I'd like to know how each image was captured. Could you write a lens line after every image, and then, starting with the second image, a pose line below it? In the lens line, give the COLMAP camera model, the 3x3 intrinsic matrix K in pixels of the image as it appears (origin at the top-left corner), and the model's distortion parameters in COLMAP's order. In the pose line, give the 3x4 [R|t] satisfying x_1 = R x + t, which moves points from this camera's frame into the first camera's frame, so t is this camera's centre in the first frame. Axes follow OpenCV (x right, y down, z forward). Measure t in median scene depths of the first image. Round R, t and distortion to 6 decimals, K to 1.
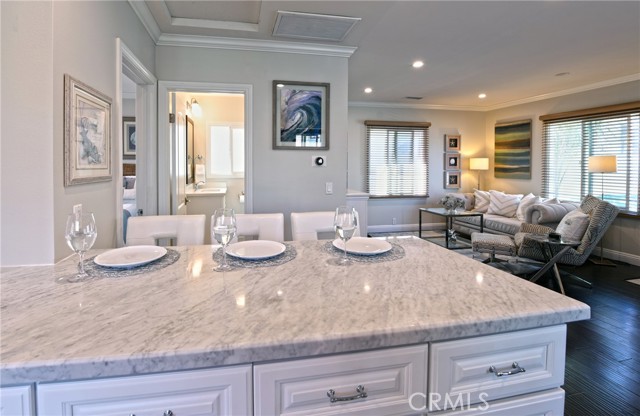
lens RADIAL K [[296.2, 0, 289.3], [0, 296.2, 168.5], [0, 0, 1]] dist [-0.003403, -0.008150]
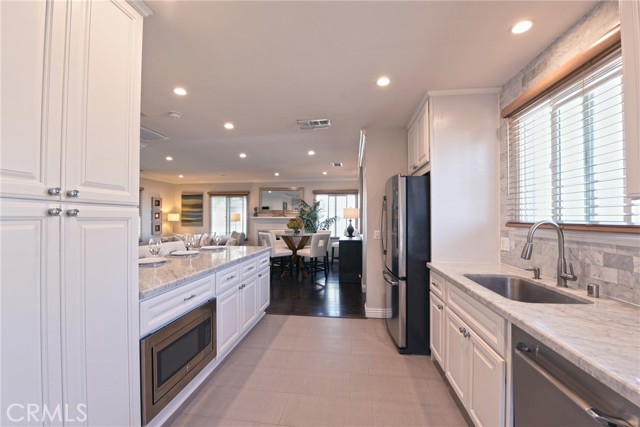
lens RADIAL K [[254.5, 0, 322.1], [0, 254.5, 215.6], [0, 0, 1]] dist [-0.015613, -0.003138]
pose [[0.302934, 0.007314, 0.952983, -0.444580], [0.014697, 0.999816, -0.012345, 0.003384], [-0.952898, 0.017745, 0.302771, -0.173734]]
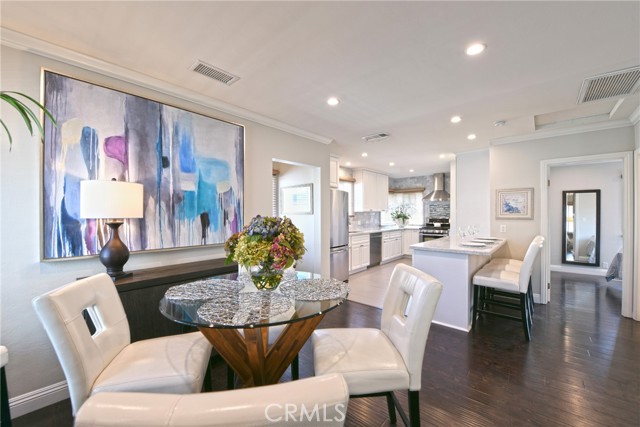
lens RADIAL K [[254.5, 0, 322.1], [0, 254.5, 215.6], [0, 0, 1]] dist [-0.015613, -0.003138]
pose [[-0.783013, 0.005993, -0.621977, 0.715233], [-0.005807, 0.999840, 0.016945, -0.006555], [0.621978, 0.016880, -0.782852, 0.512716]]
